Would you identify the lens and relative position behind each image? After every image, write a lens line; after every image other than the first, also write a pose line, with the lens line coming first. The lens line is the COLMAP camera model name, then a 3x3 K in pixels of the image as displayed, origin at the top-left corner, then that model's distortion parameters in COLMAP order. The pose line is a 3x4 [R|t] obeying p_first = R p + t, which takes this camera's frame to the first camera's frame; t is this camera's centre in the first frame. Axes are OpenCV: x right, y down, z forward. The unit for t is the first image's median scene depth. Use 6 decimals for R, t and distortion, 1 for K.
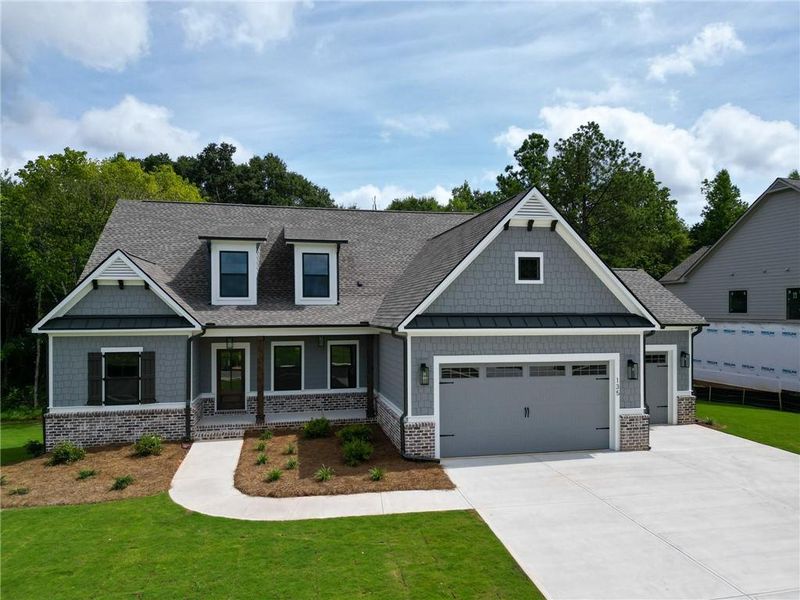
lens RADIAL K [[575.7, 0, 401.0], [0, 575.7, 315.1], [0, 0, 1]] dist [0.035456, -0.004344]
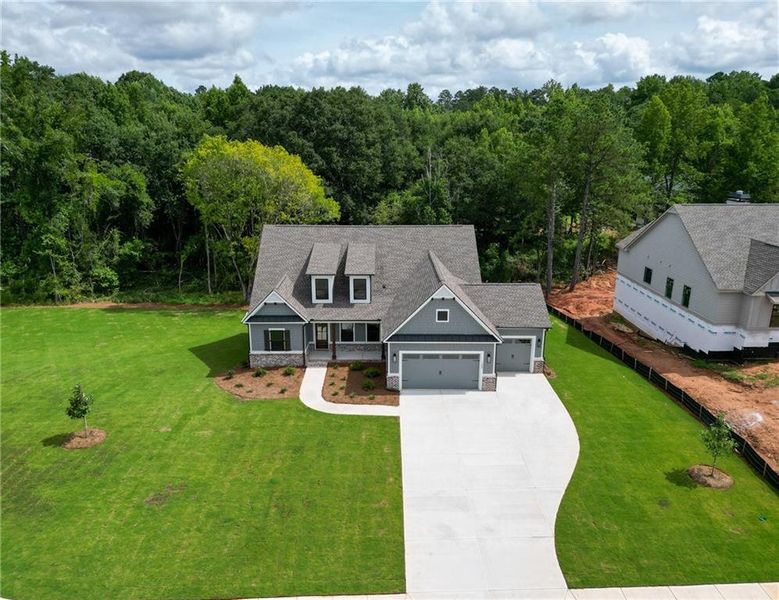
lens RADIAL K [[592.8, 0, 378.5], [0, 592.8, 299.4], [0, 0, 1]] dist [0.086919, -0.000653]
pose [[0.977223, 0.061922, -0.202981, 0.410987], [-0.003625, 0.961215, 0.275777, -0.730010], [0.212185, -0.268760, 0.939545, -1.160843]]
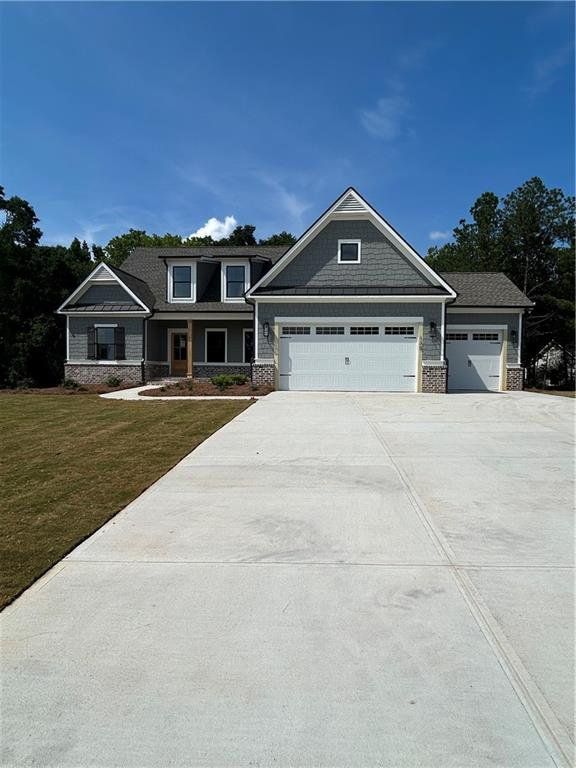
lens RADIAL K [[456.7, 0, 287.8], [0, 456.7, 395.0], [0, 0, 1]] dist [-0.004468, -0.000632]
pose [[0.955560, 0.027828, -0.293479, 0.370659], [-0.015862, 0.998946, 0.043075, 0.188522], [0.294368, -0.036505, 0.954995, -0.056052]]
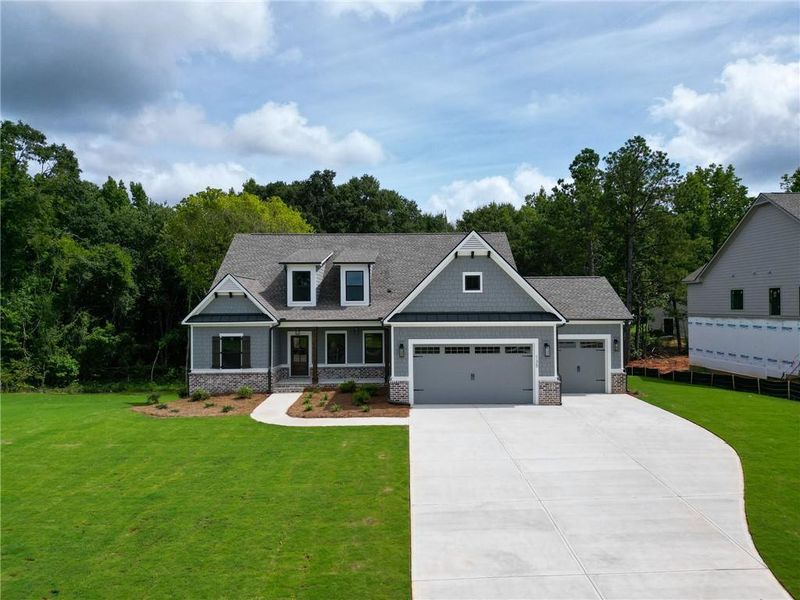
lens RADIAL K [[576.1, 0, 400.0], [0, 576.1, 300.0], [0, 0, 1]] dist [0.052562, -0.001356]
pose [[0.977815, -0.007091, -0.209352, 0.323170], [0.003453, 0.999837, -0.017740, -0.007660], [0.209444, 0.016624, 0.977679, -0.490826]]
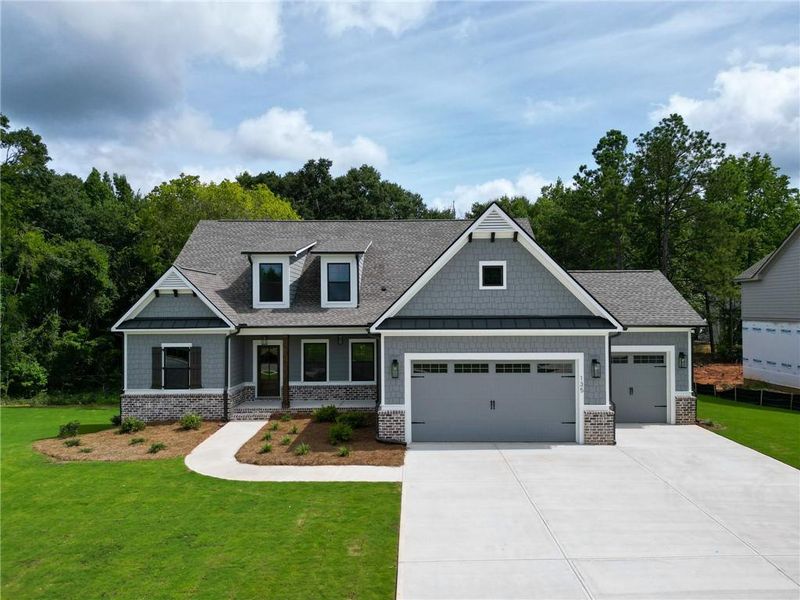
lens RADIAL K [[573.8, 0, 400.0], [0, 573.8, 306.6], [0, 0, 1]] dist [0.038885, -0.002850]
pose [[0.975291, -0.004705, -0.220876, 0.266805], [0.002292, 0.999935, -0.011180, -0.008397], [0.220914, 0.010397, 0.975238, -0.110276]]
